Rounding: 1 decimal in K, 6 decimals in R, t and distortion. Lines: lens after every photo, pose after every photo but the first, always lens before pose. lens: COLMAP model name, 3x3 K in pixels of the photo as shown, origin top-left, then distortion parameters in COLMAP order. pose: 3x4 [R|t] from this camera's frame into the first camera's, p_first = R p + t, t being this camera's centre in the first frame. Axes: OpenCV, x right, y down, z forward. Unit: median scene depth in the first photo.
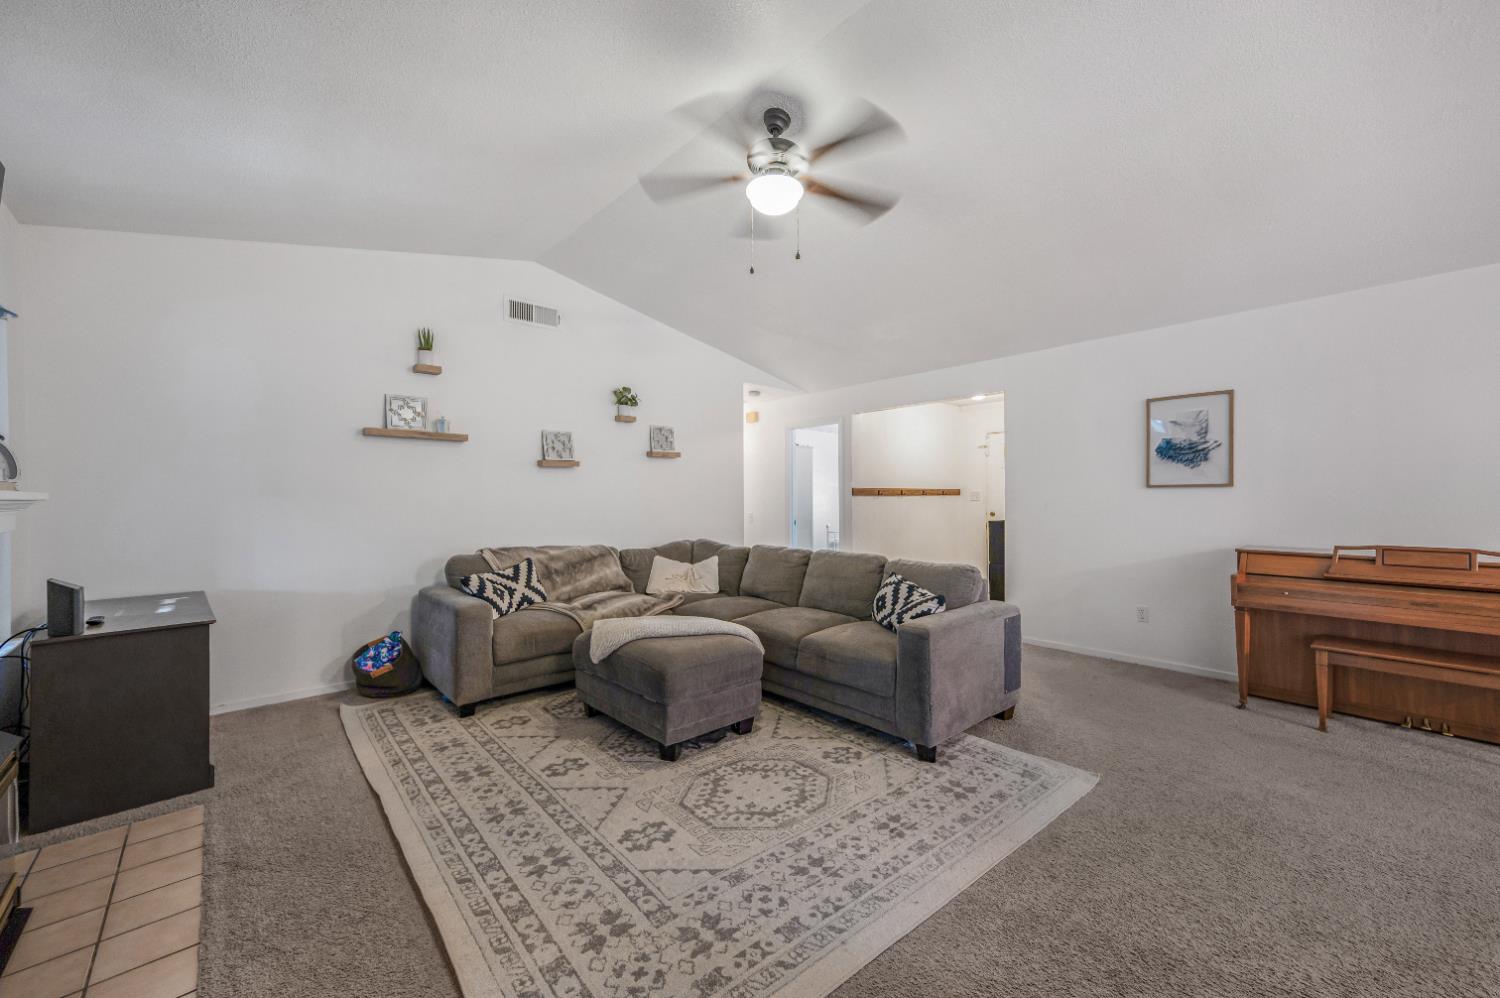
lens RADIAL K [[594.4, 0, 750.0], [0, 594.4, 499.0], [0, 0, 1]] dist [0.022841, 0.000109]
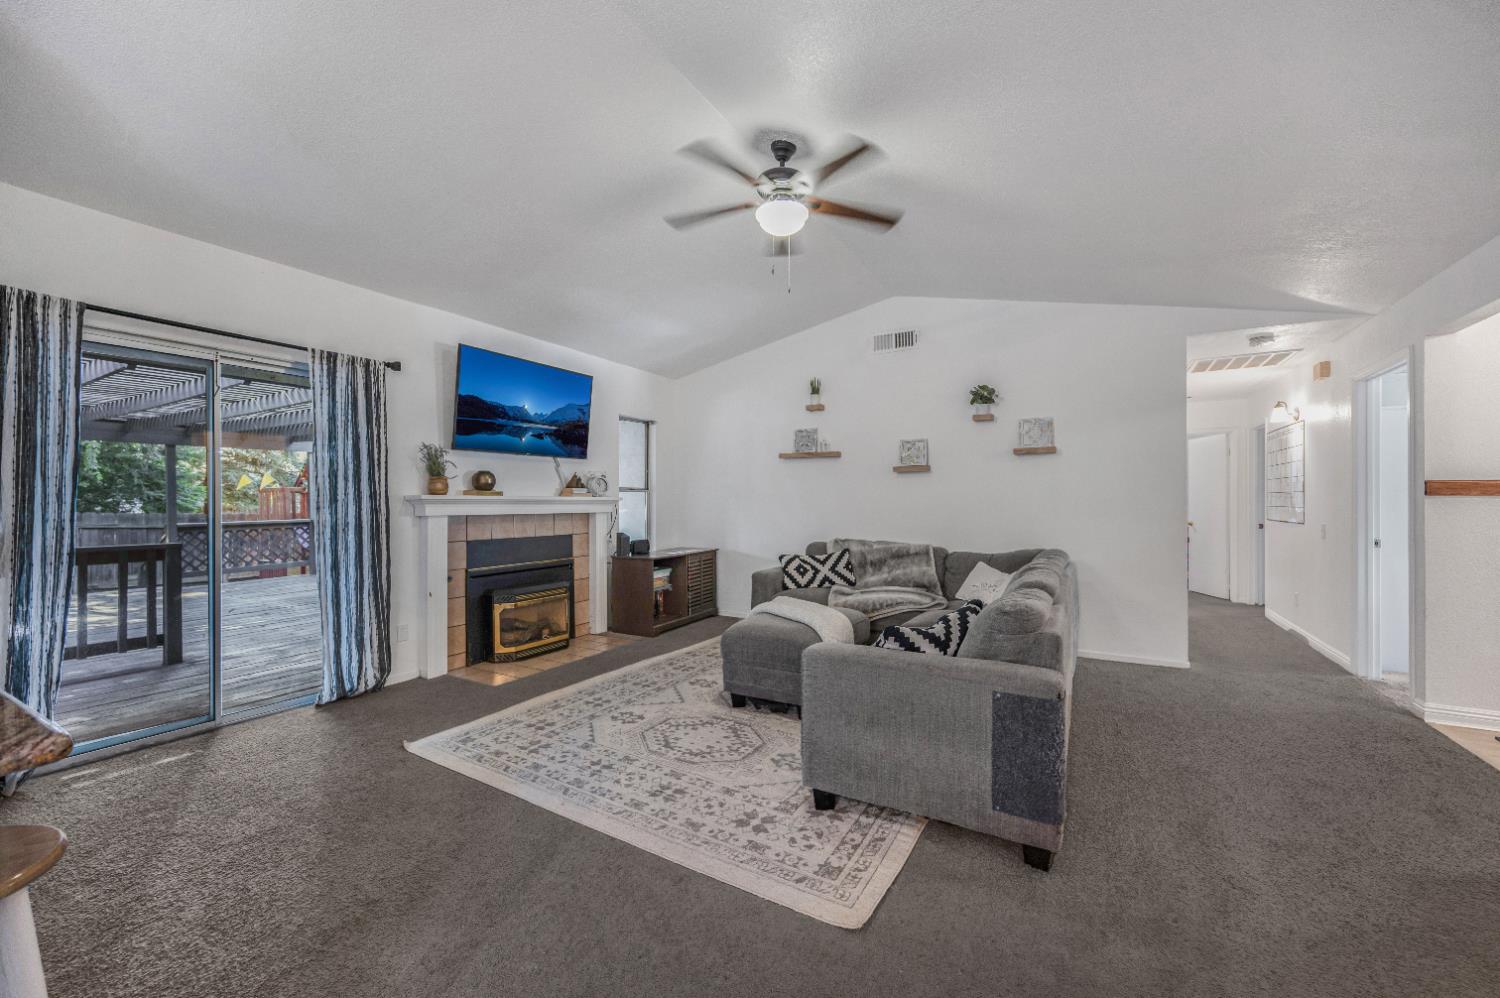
lens RADIAL K [[582.6, 0, 750.0], [0, 582.6, 499.0], [0, 0, 1]] dist [-0.001665, -0.000041]
pose [[0.323928, 0.003443, -0.946076, 1.210518], [-0.005013, 0.999986, 0.001923, -0.007975], [0.946069, 0.004120, 0.323940, 0.721056]]
